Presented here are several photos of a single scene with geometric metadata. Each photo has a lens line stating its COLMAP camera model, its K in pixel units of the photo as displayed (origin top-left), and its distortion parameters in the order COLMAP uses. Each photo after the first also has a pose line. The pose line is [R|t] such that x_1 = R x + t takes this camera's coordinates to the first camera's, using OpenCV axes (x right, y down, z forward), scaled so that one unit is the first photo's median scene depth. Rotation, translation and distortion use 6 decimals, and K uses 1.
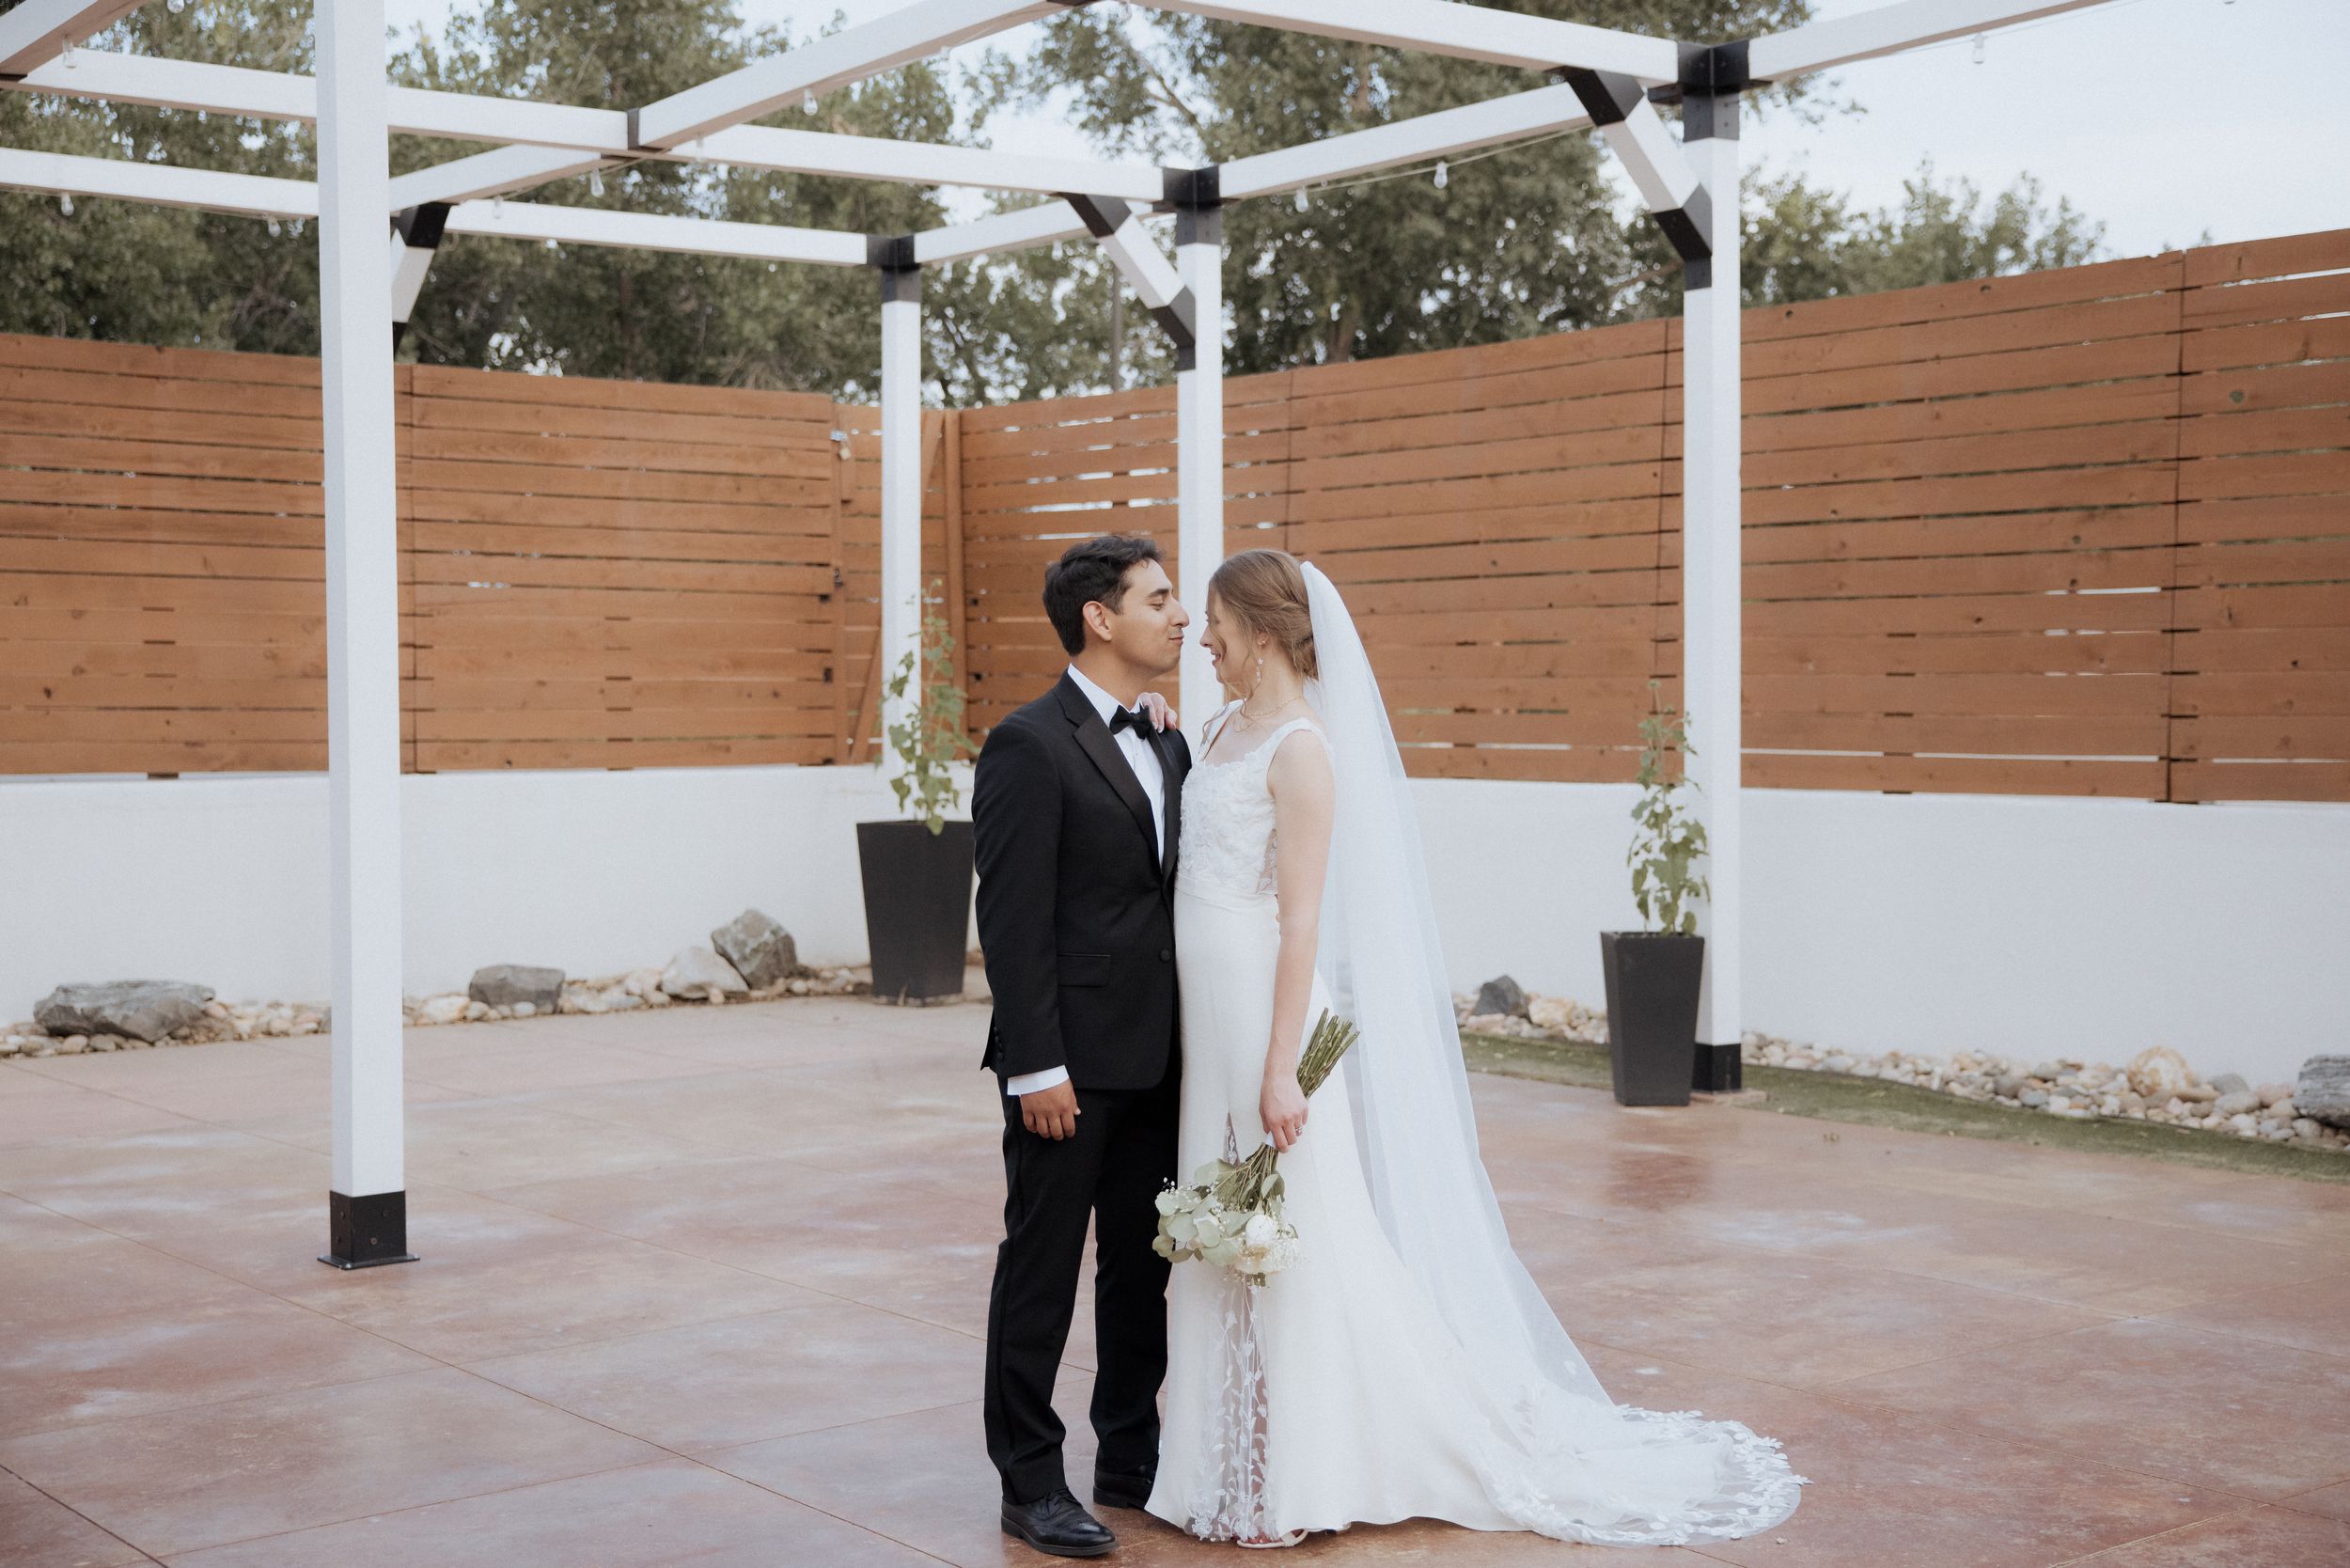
lens RADIAL K [[3012.0, 0, 1185.1], [0, 3012.0, 752.3], [0, 0, 1]] dist [0.073296, 0.045044]
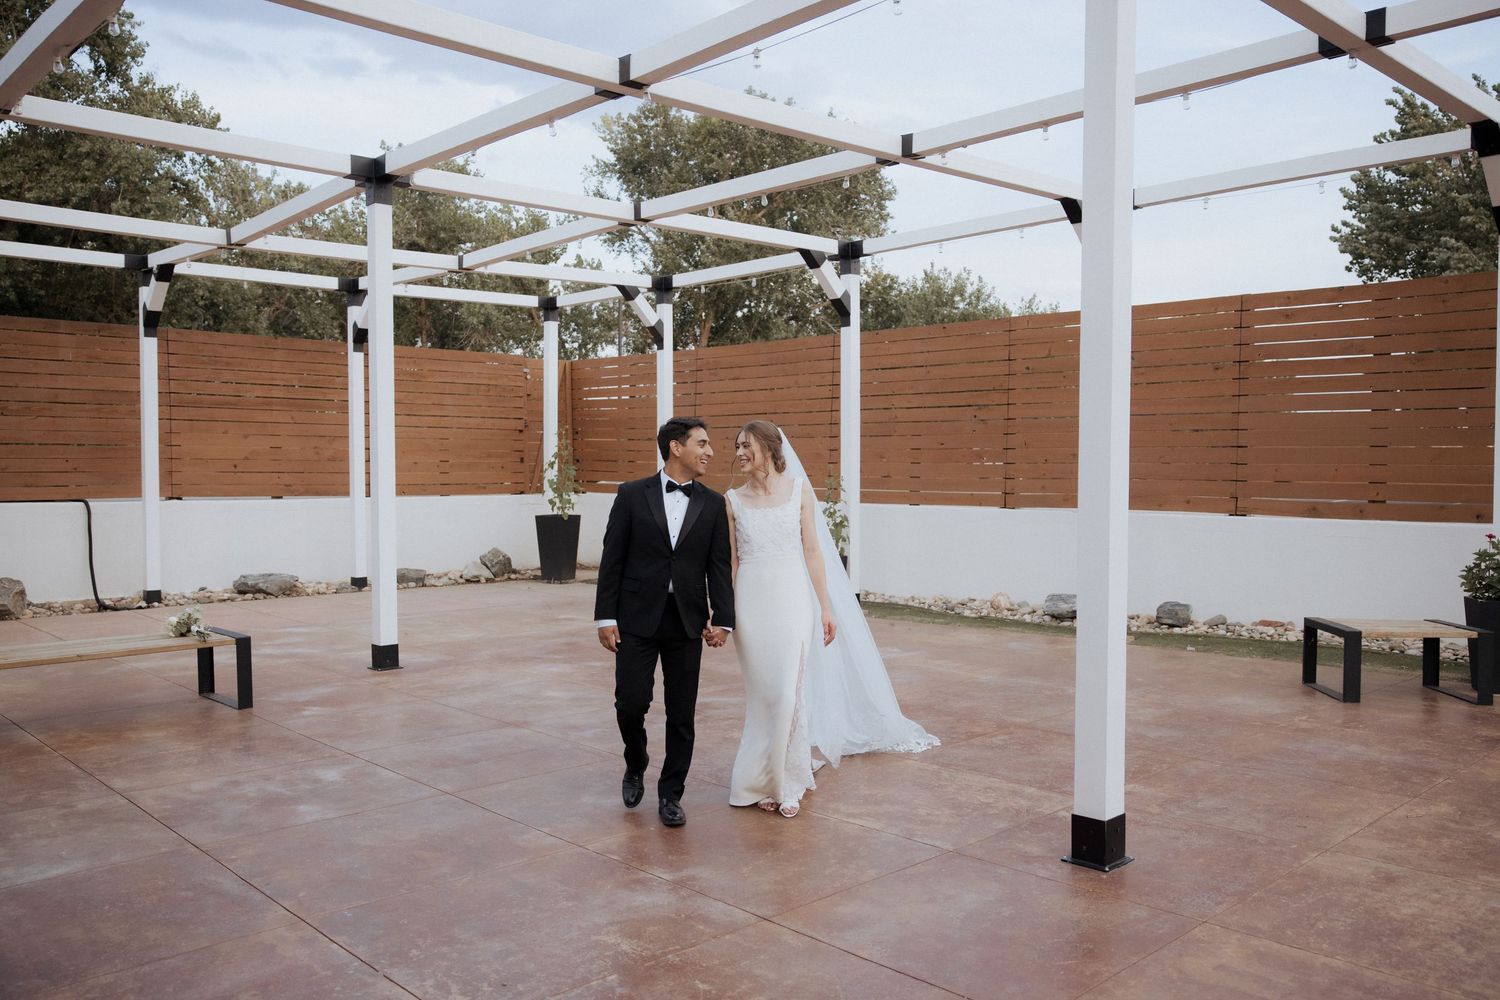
lens RADIAL K [[1206.2, 0, 754.5], [0, 1206.2, 505.9], [0, 0, 1]] dist [-0.080039, 0.142899]
pose [[0.995444, 0.000806, 0.095348, -0.018100], [-0.002290, 0.999878, 0.015457, -0.002346], [-0.095324, -0.015604, 0.995324, -0.093176]]
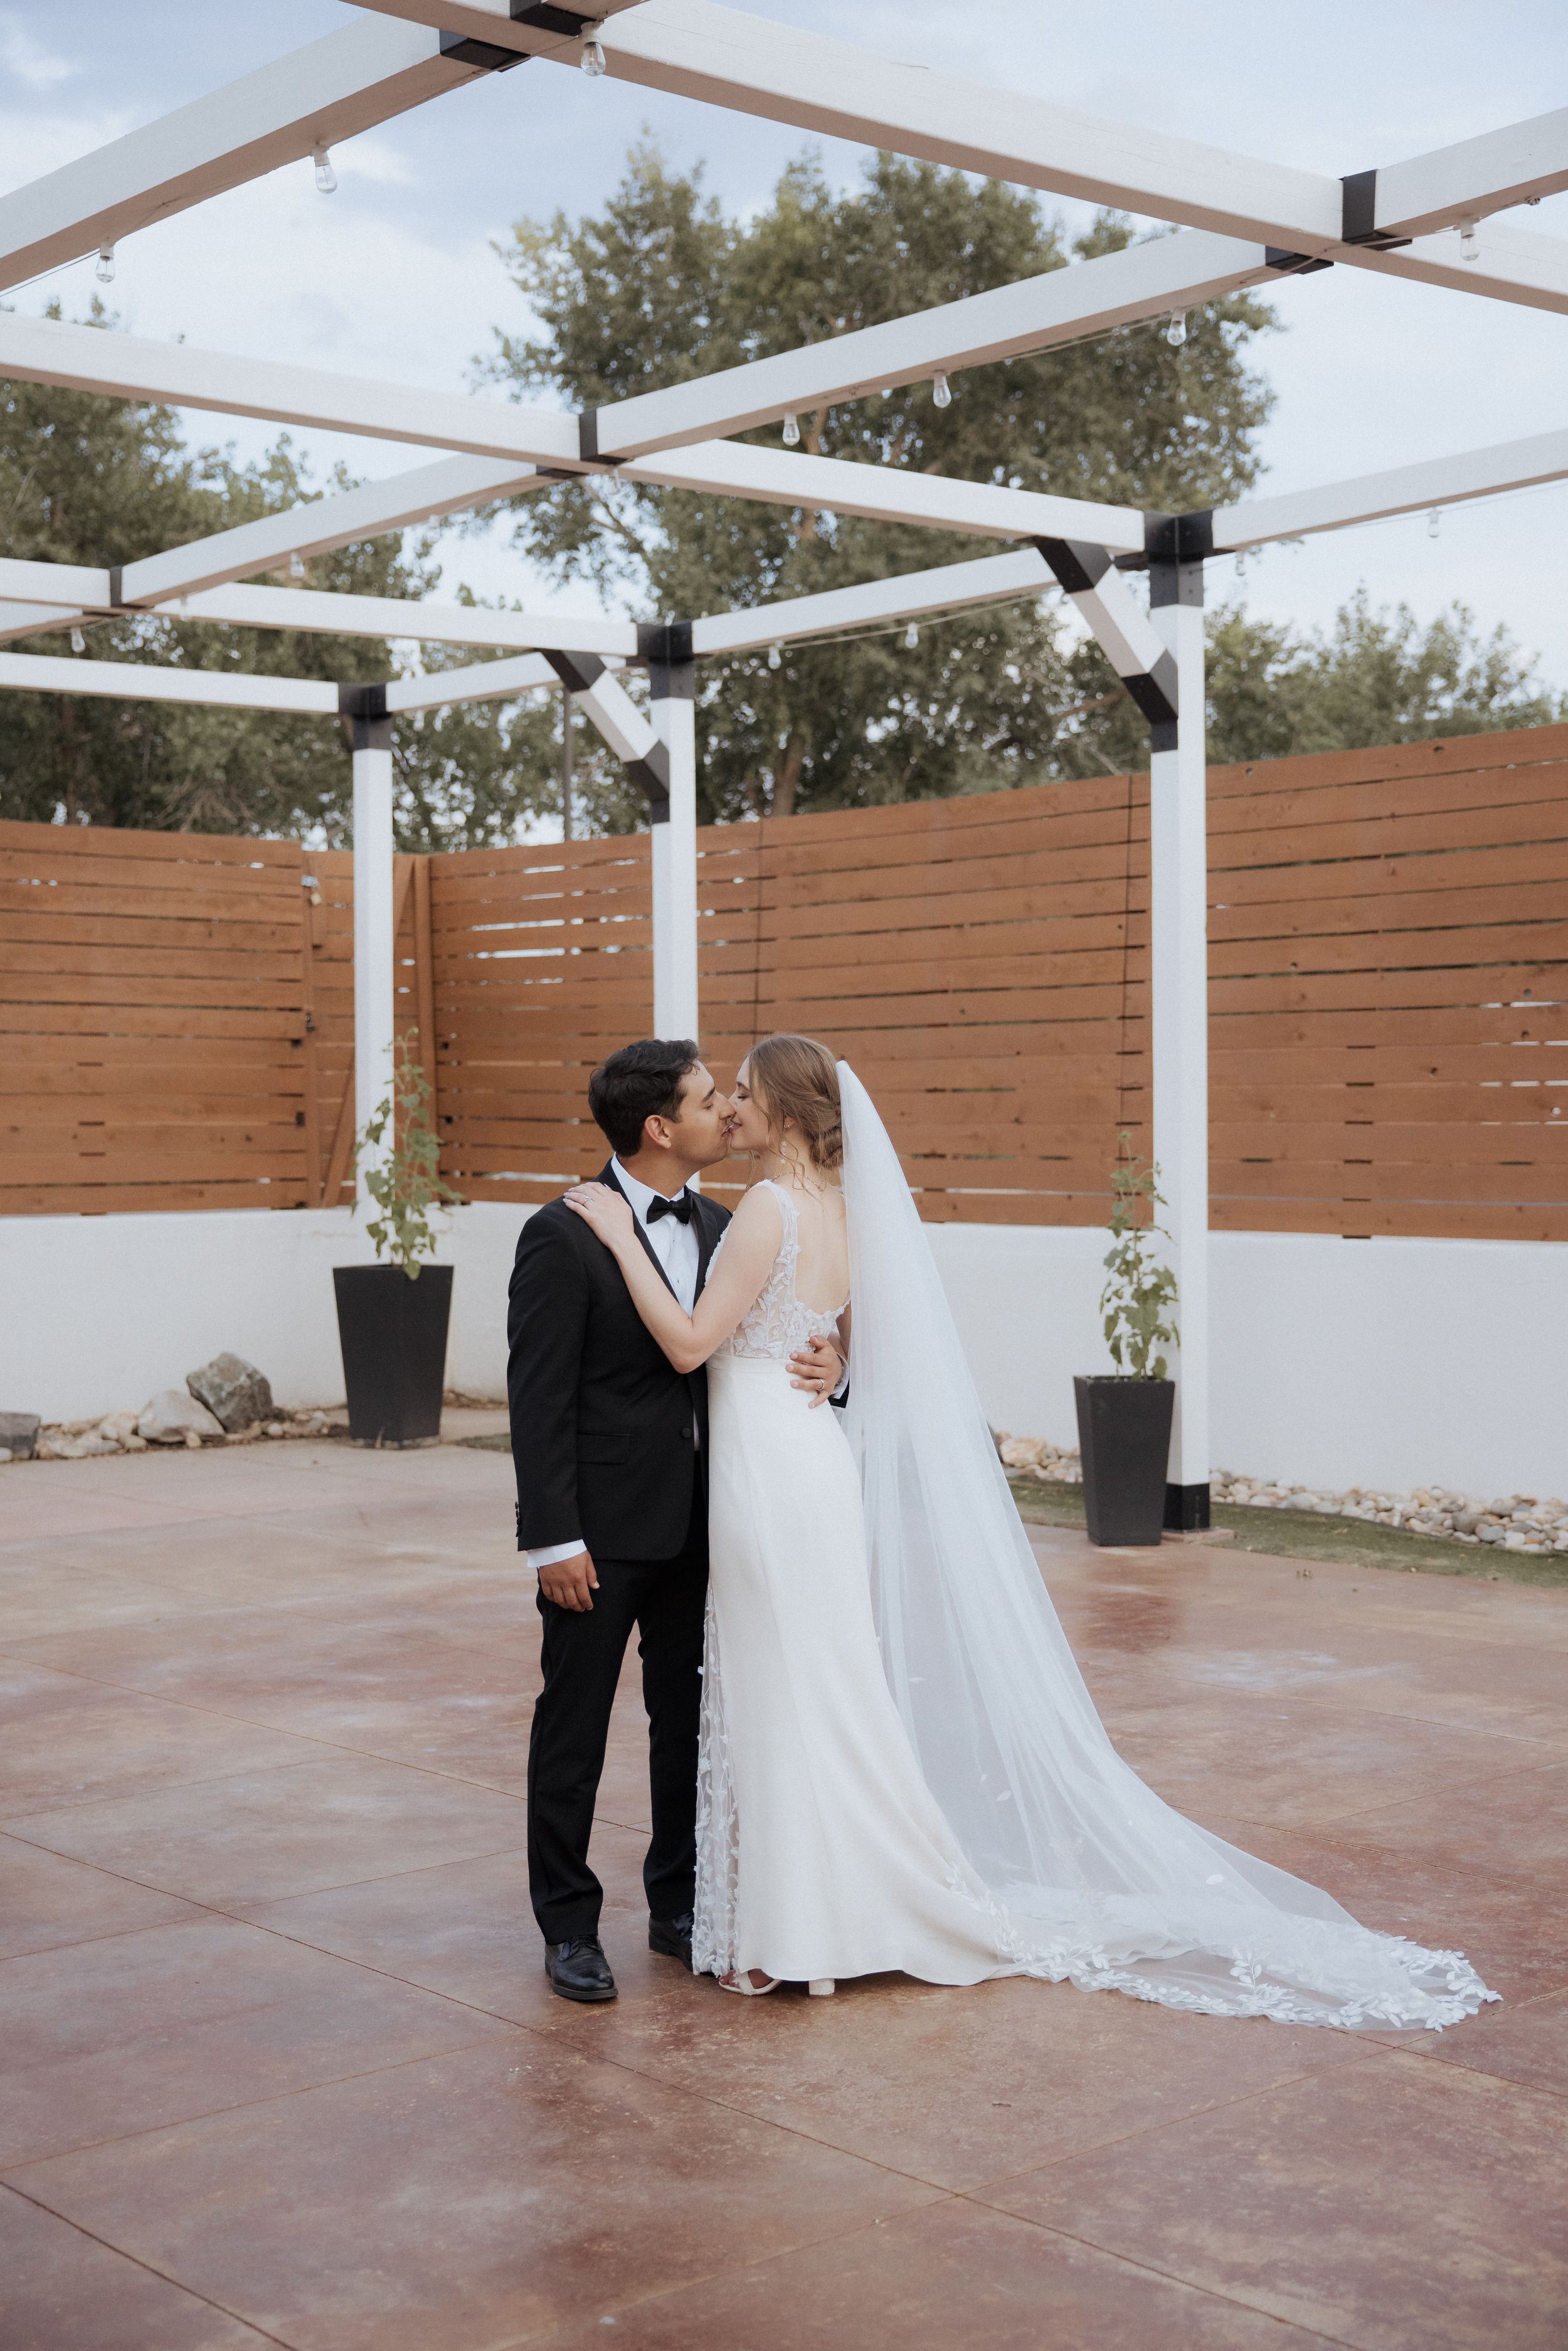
lens RADIAL K [[3016.6, 0, 764.8], [0, 3016.6, 1176.9], [0, 0, 1]] dist [0.085185, 0.034282]
pose [[0.998927, -0.004711, 0.046068, -0.011889], [0.004640, 0.999988, 0.001658, -0.008550], [-0.046075, -0.001443, 0.998937, -0.019178]]
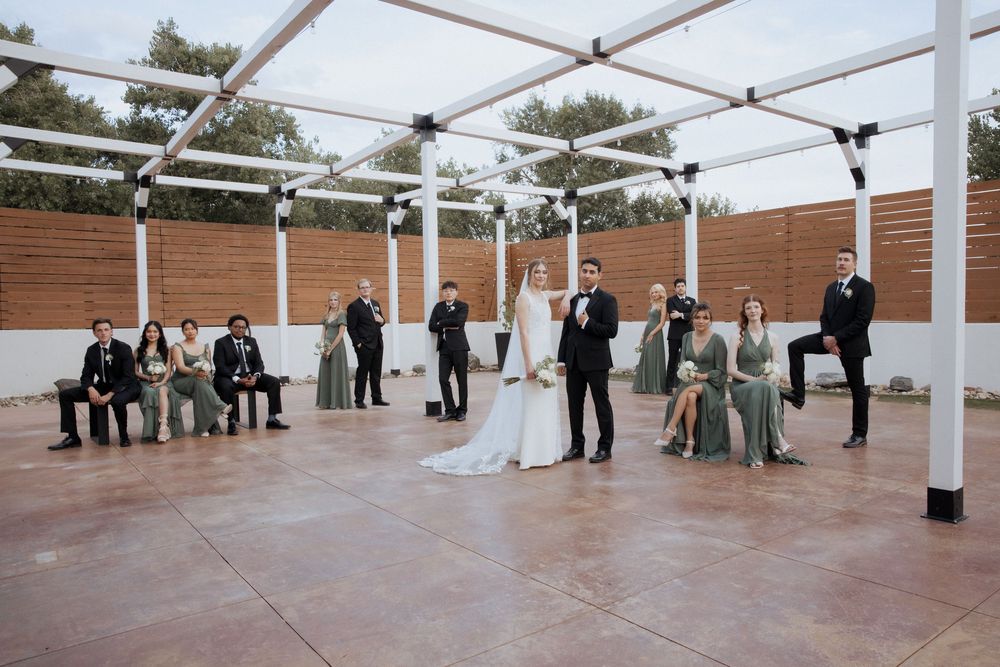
lens RADIAL K [[699.1, 0, 520.3], [0, 699.1, 343.1], [0, 0, 1]] dist [-0.092547, 0.077497]
pose [[0.999945, -0.010034, 0.003026, -0.079569], [0.009966, 0.999714, 0.021719, 0.017351], [-0.003243, -0.021687, 0.999760, -0.068472]]
